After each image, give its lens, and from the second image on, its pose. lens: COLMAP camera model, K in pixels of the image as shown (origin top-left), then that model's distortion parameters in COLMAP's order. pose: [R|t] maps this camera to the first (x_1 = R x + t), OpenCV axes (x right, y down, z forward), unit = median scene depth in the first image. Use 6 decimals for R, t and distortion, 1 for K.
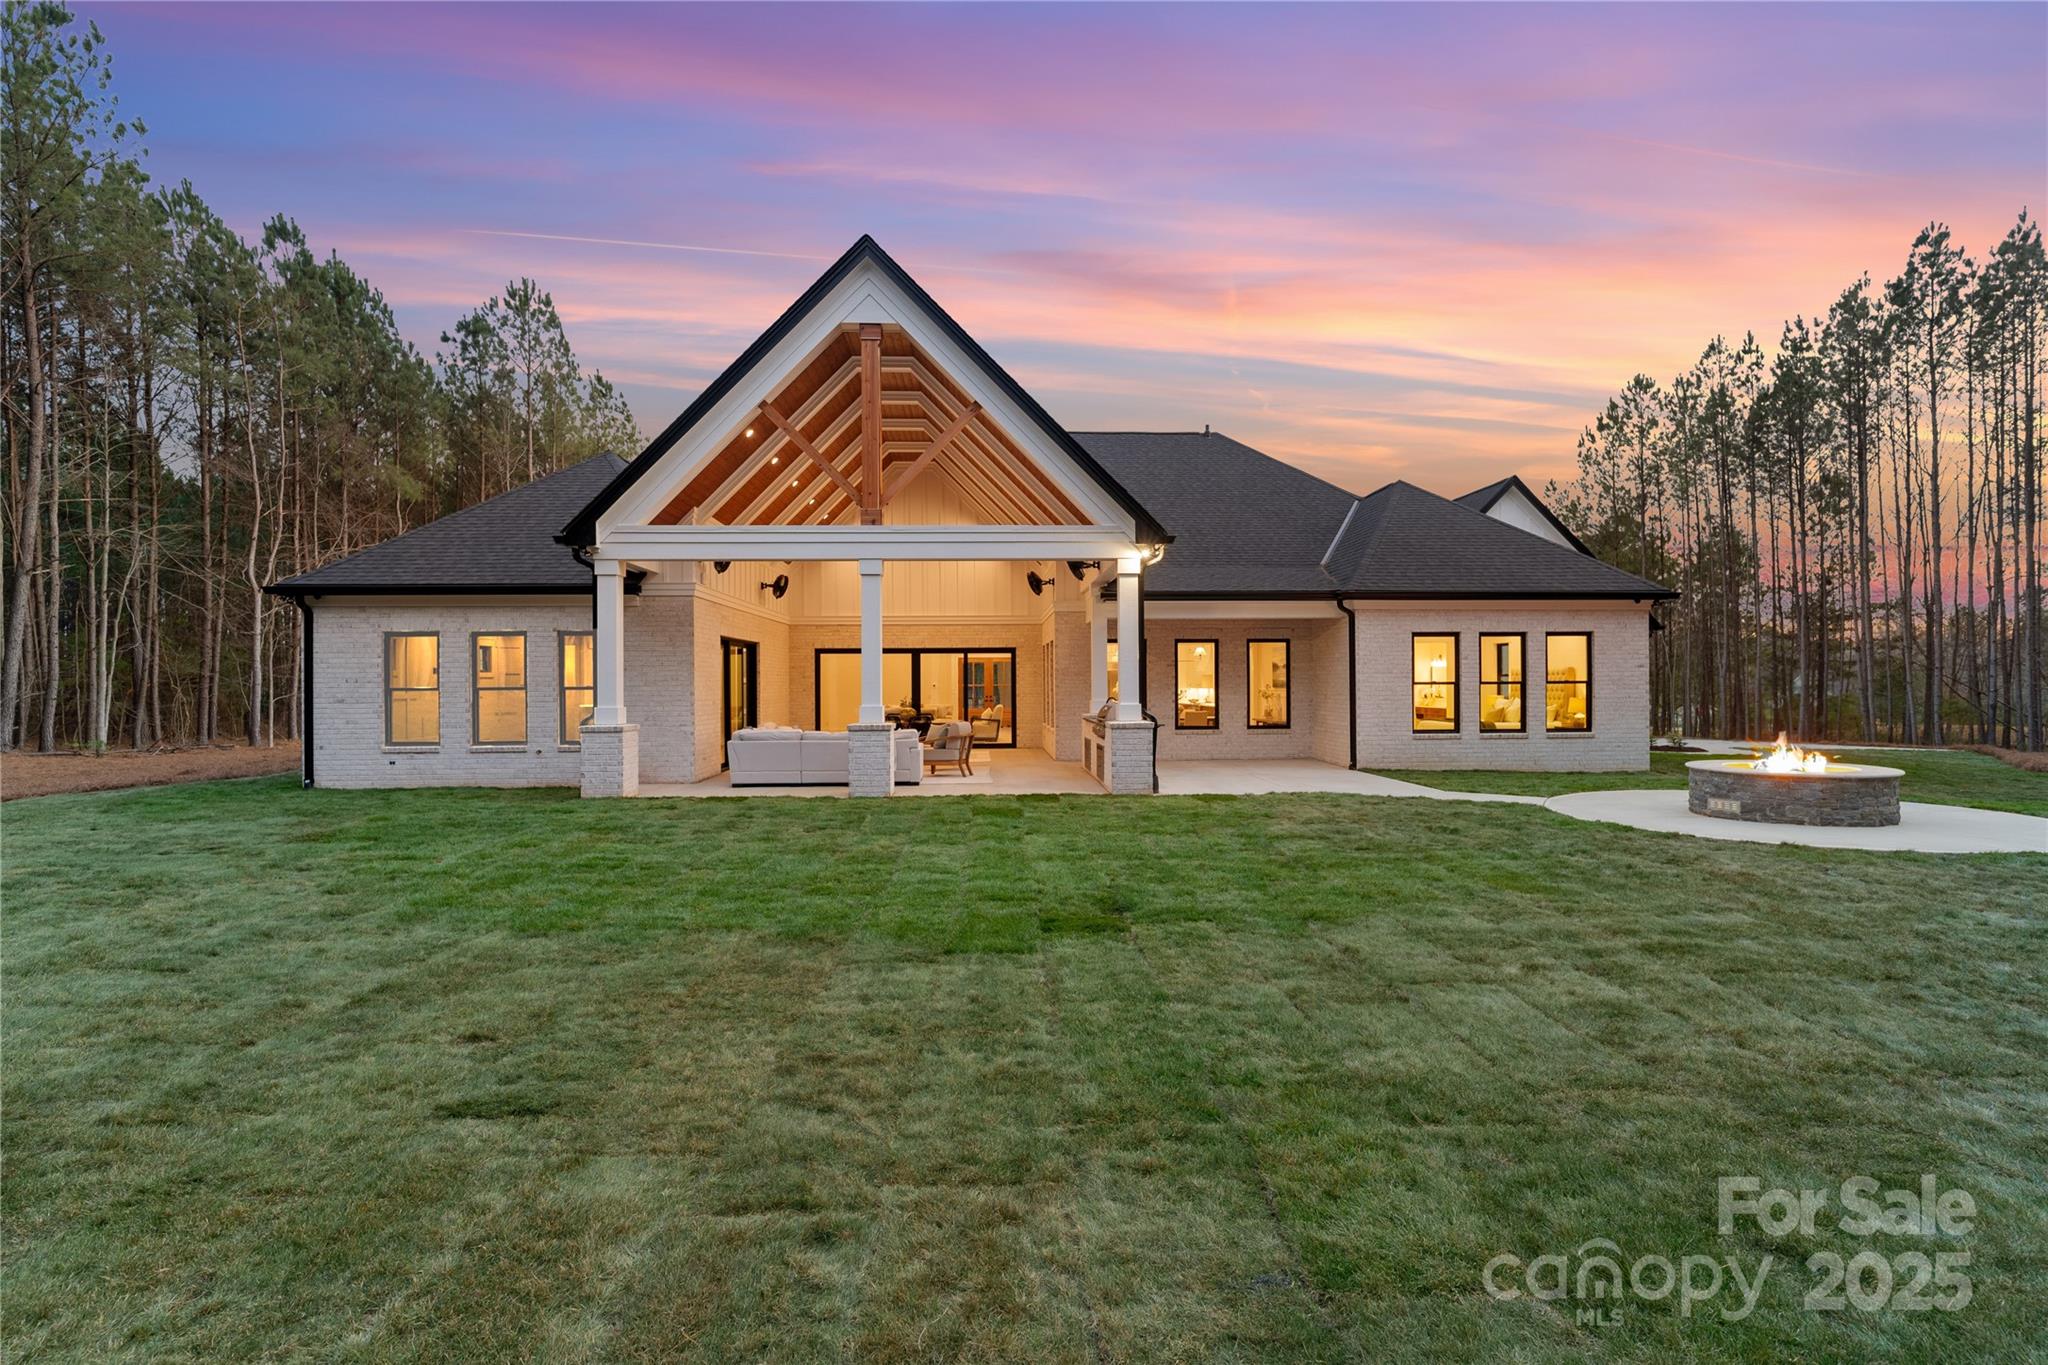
lens RADIAL K [[959.0, 0, 1020.7], [0, 959.0, 685.4], [0, 0, 1]] dist [-0.003648, -0.000115]
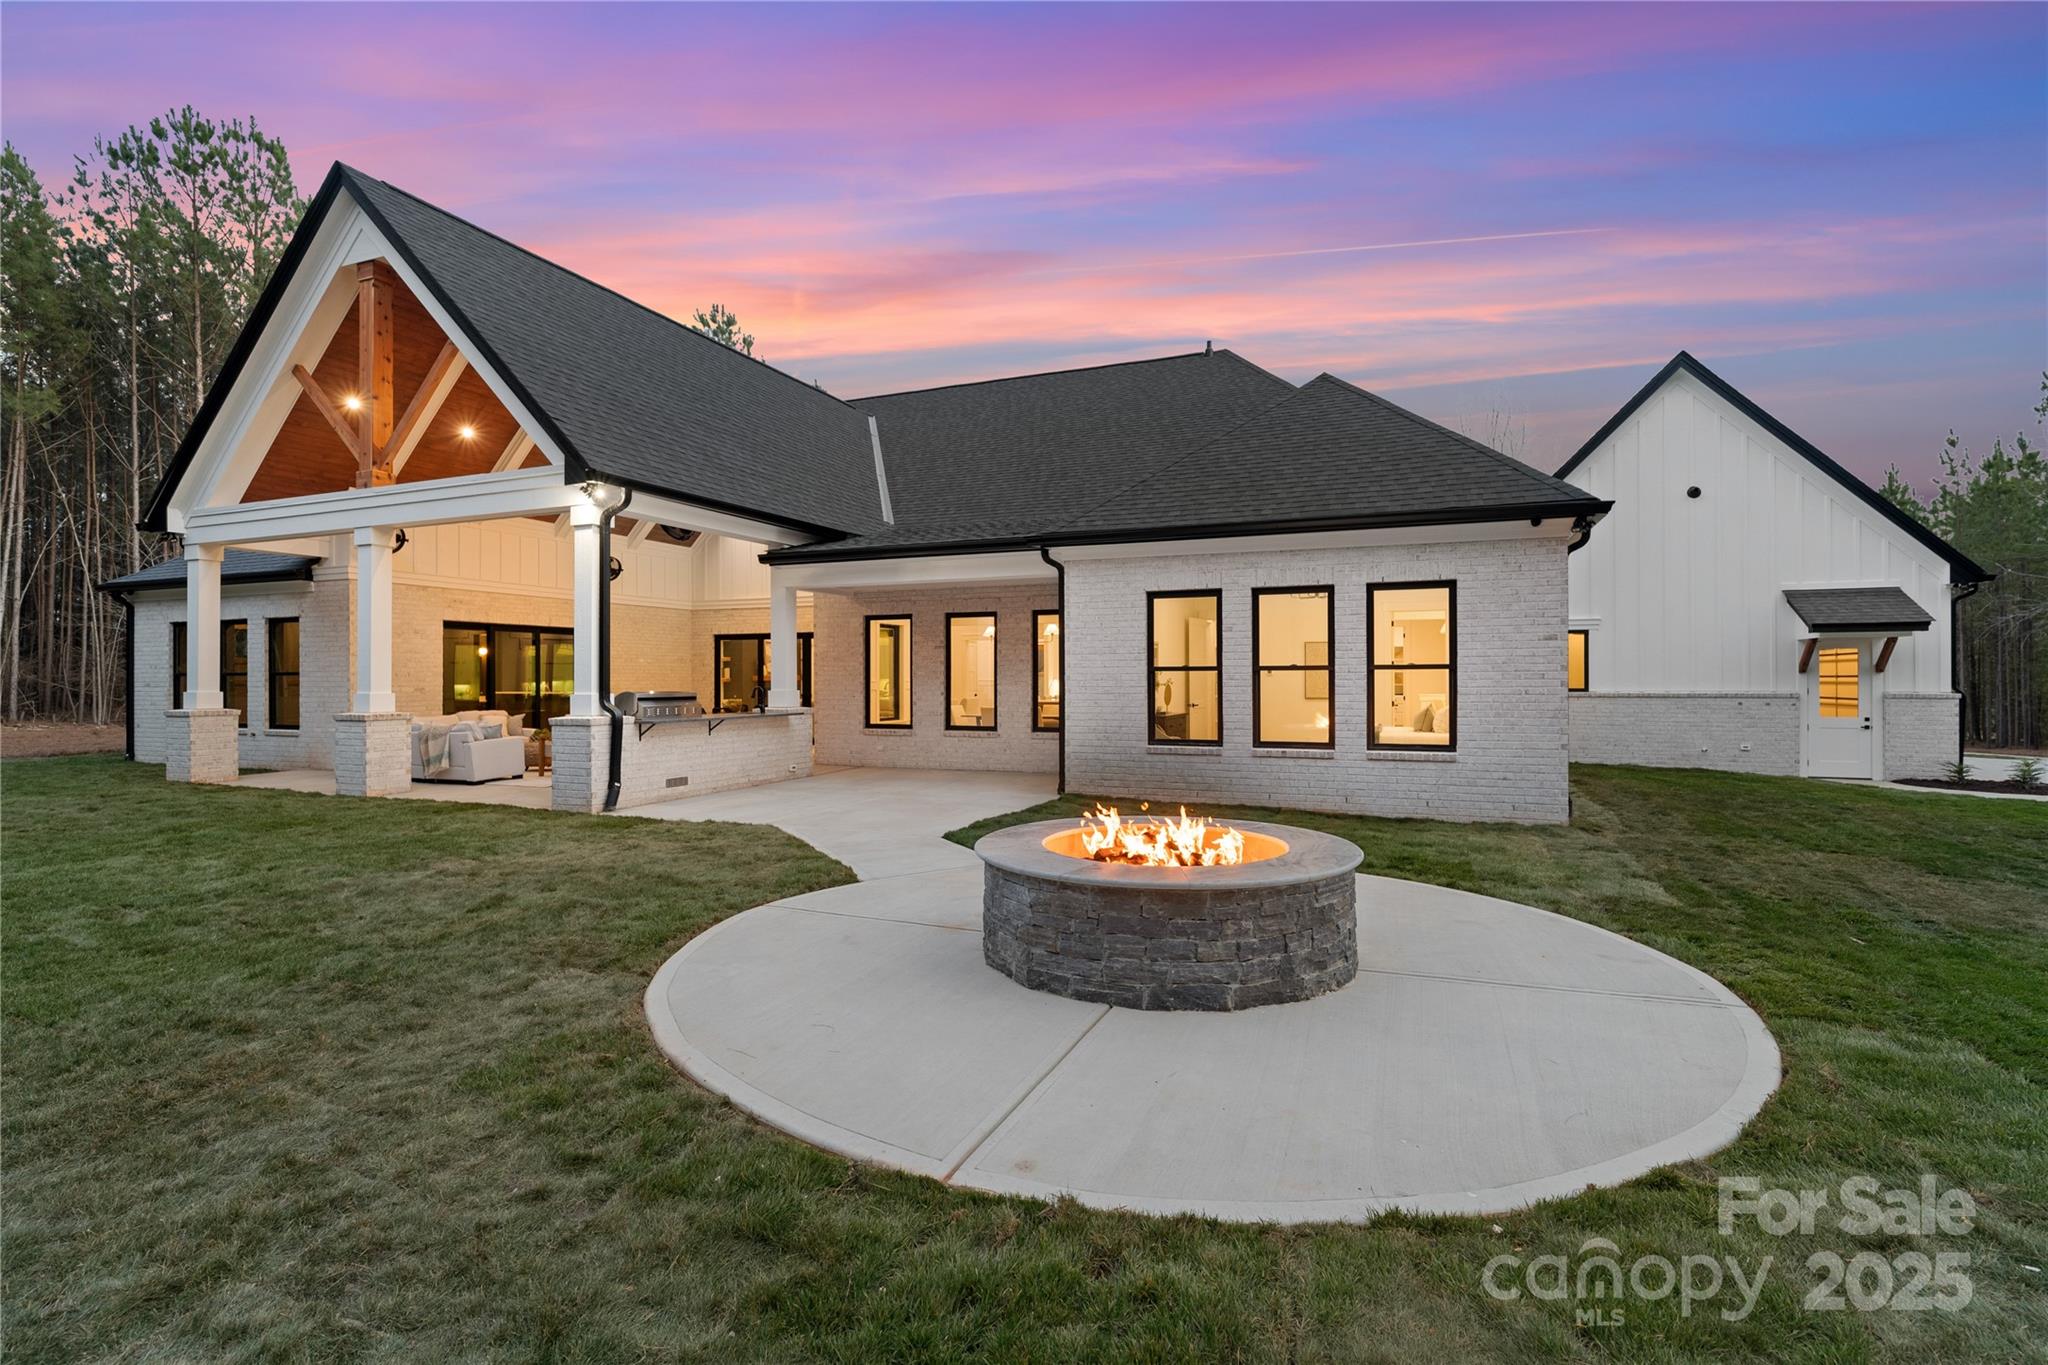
lens RADIAL K [[959.0, 0, 1023.9], [0, 959.0, 673.4], [0, 0, 1]] dist [-0.003648, -0.000115]
pose [[0.906892, 0.000176, -0.421363, 0.606344], [-0.002716, 0.999982, -0.005428, 0.004671], [0.421355, 0.006067, 0.906876, 0.361742]]
